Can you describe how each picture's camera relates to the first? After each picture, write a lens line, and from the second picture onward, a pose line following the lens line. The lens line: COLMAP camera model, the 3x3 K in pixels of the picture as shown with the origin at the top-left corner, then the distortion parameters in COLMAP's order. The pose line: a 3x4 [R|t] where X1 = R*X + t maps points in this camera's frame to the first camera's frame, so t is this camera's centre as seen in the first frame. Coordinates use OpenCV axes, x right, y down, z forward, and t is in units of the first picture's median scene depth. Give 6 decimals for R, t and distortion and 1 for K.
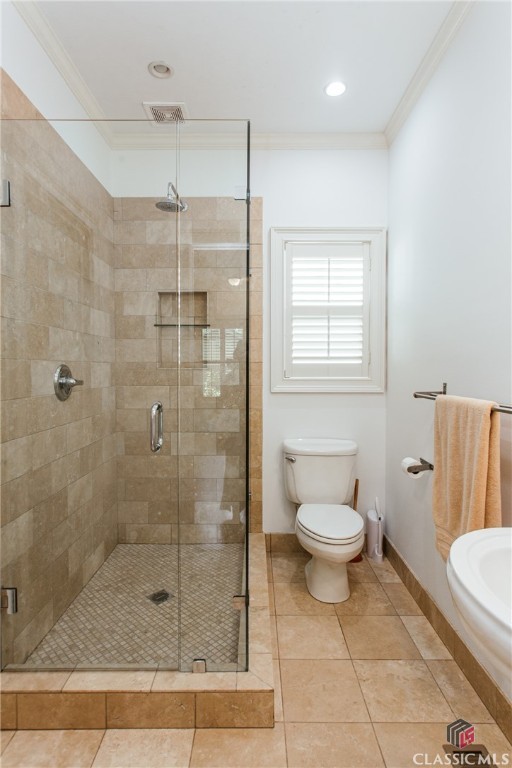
lens RADIAL K [[439.8, 0, 249.2], [0, 439.8, 377.5], [0, 0, 1]] dist [0.008441, 0.001832]
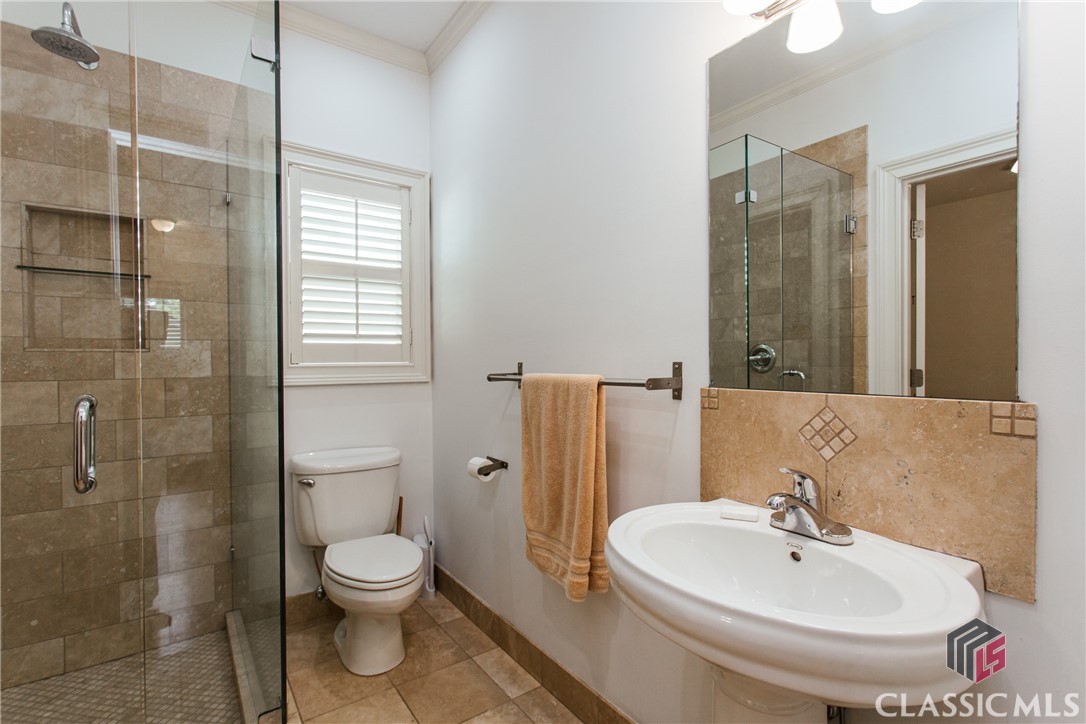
lens RADIAL K [[534.4, 0, 549.0], [0, 534.4, 368.4], [0, 0, 1]] dist [0.007117, 0.001039]
pose [[0.797737, -0.012106, 0.602884, -0.106296], [0.026204, 0.999550, -0.014602, 0.031862], [-0.602436, 0.027446, 0.797695, 0.114188]]
